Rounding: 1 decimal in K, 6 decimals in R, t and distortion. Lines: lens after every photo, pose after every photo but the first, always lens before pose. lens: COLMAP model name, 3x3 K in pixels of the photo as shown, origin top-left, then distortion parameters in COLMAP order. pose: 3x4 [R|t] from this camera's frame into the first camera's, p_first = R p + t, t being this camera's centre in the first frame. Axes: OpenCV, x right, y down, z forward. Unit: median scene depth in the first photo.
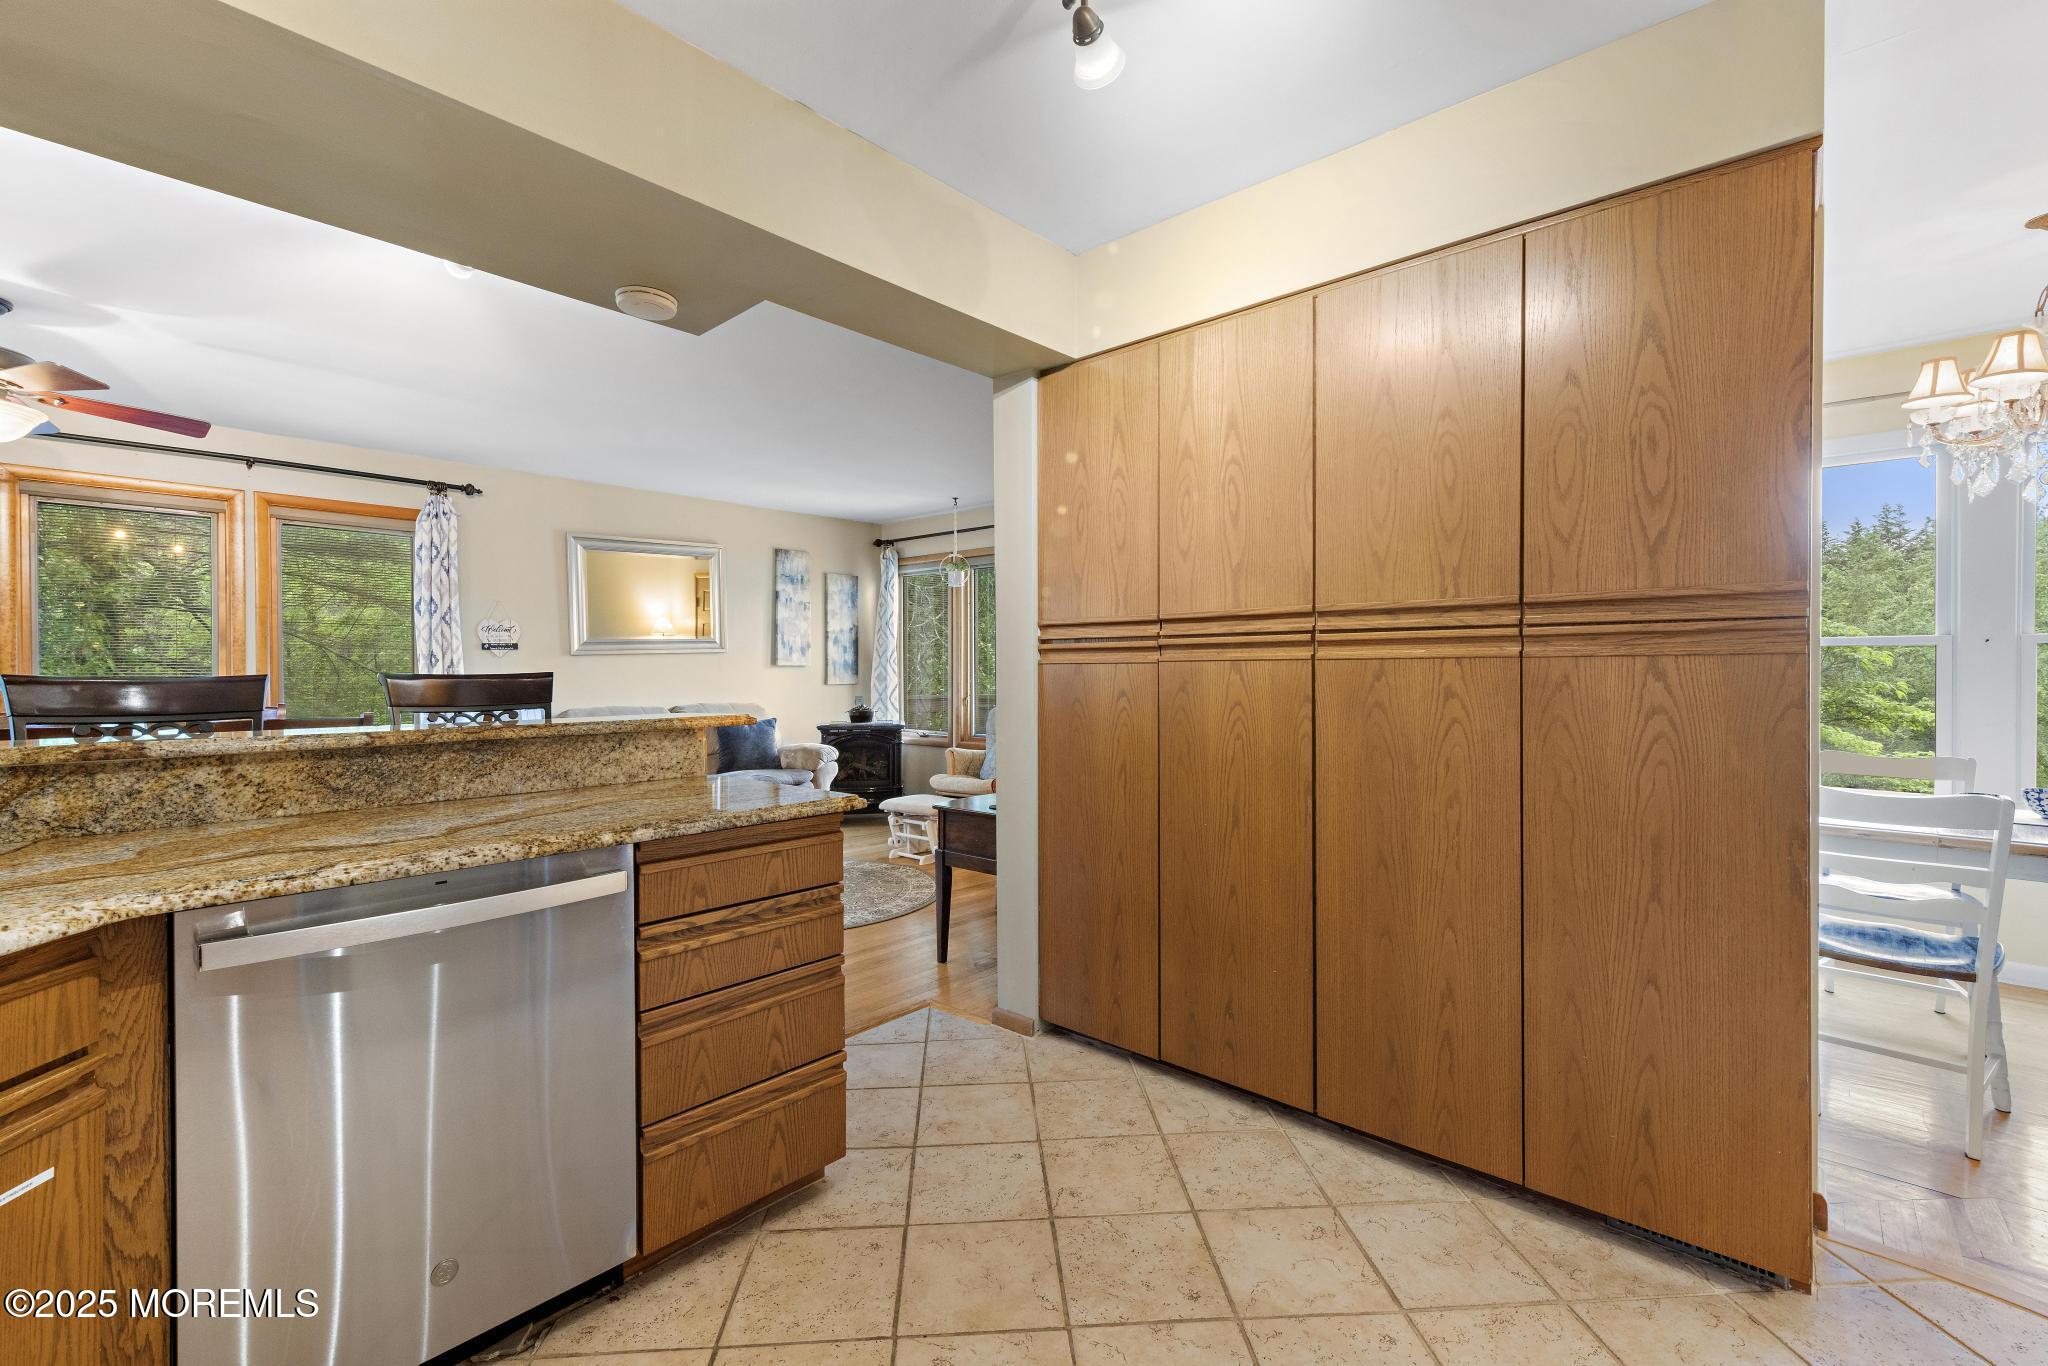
lens RADIAL K [[880.3, 0, 1026.0], [0, 880.3, 679.7], [0, 0, 1]] dist [0.011240, -0.000126]
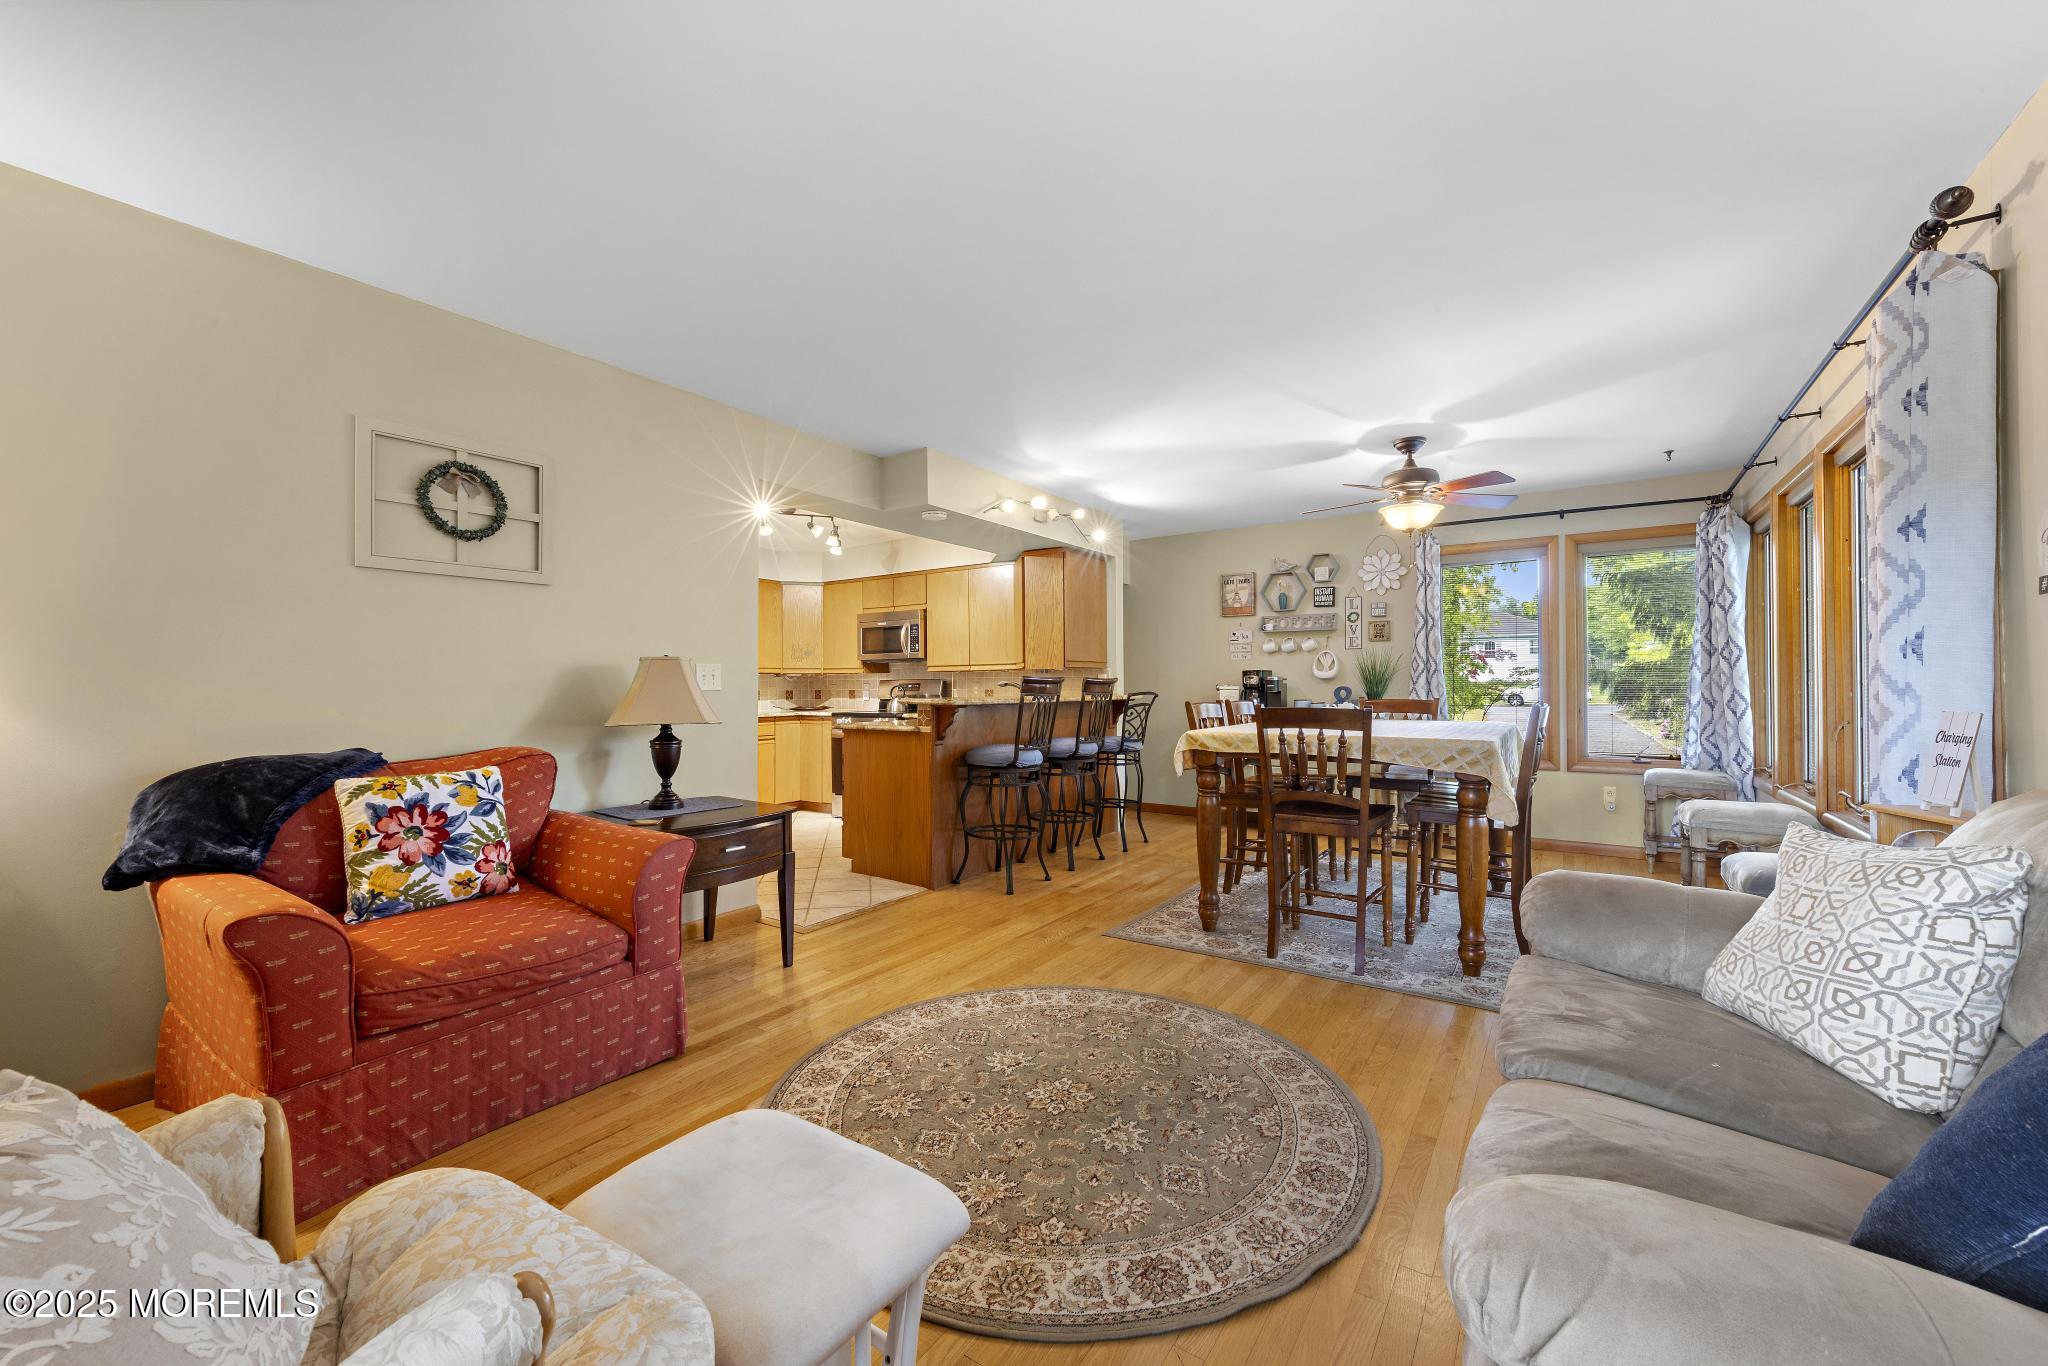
lens RADIAL K [[796.4, 0, 1027.5], [0, 796.4, 679.0], [0, 0, 1]] dist [0.000445, 0.000007]
pose [[-0.990674, 0.005455, -0.136147, -0.163286], [0.005282, 0.999985, 0.001626, -0.002424], [0.136153, 0.000892, -0.990687, 1.296760]]
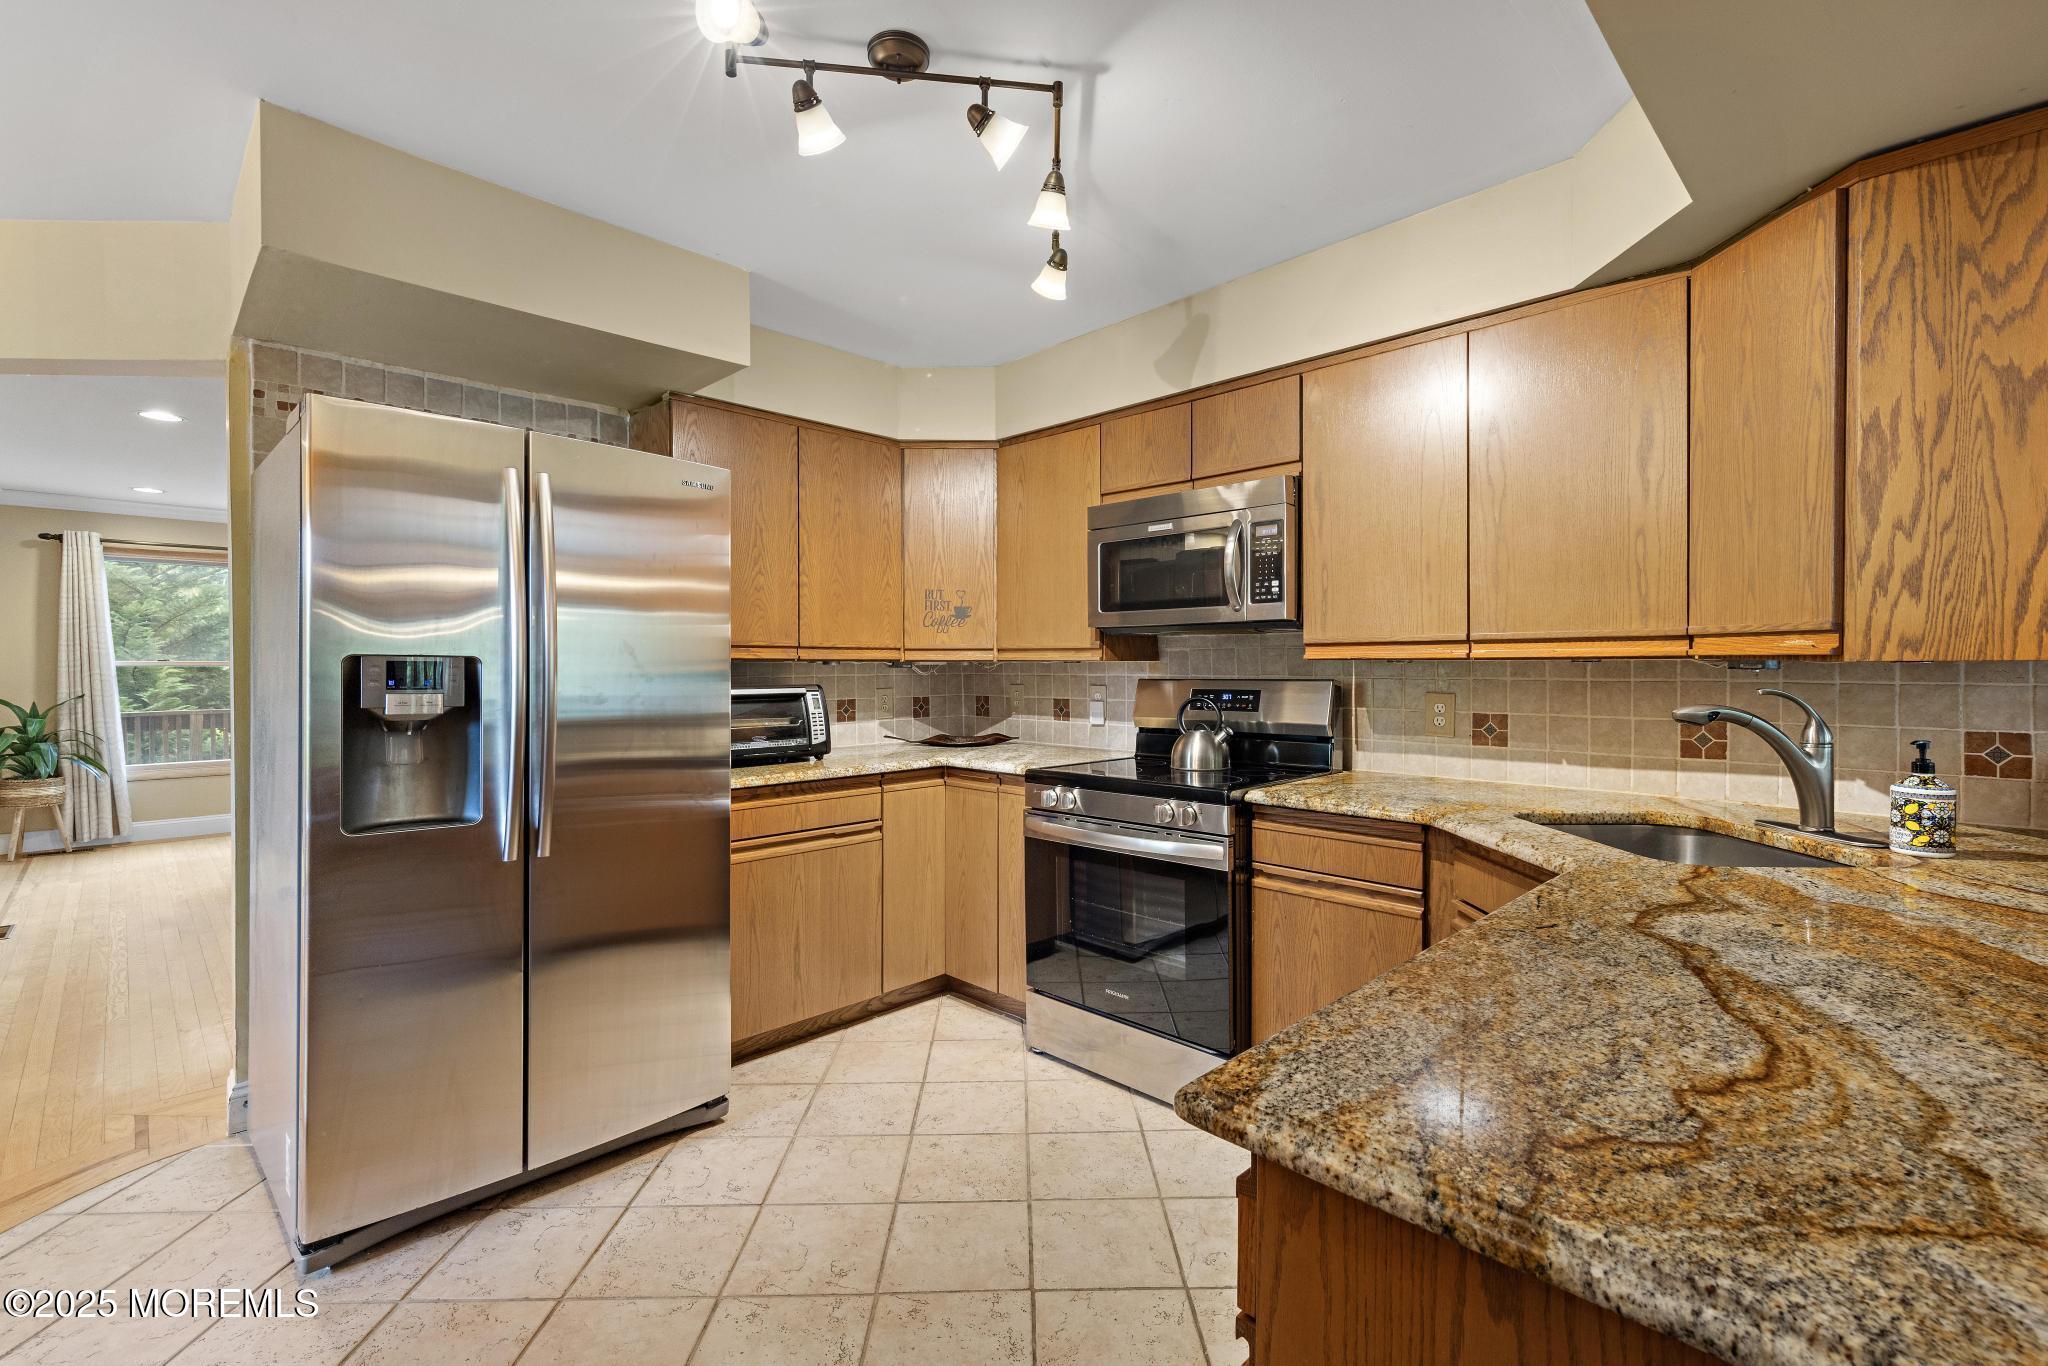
lens RADIAL K [[907.1, 0, 1026.8], [0, 907.1, 675.1], [0, 0, 1]] dist [0.002572, 0.000220]
pose [[-0.998608, 0.002582, 0.052677, -0.052877], [0.003815, 0.999721, 0.023305, -0.016979], [-0.052602, 0.023473, -0.998340, 0.511189]]
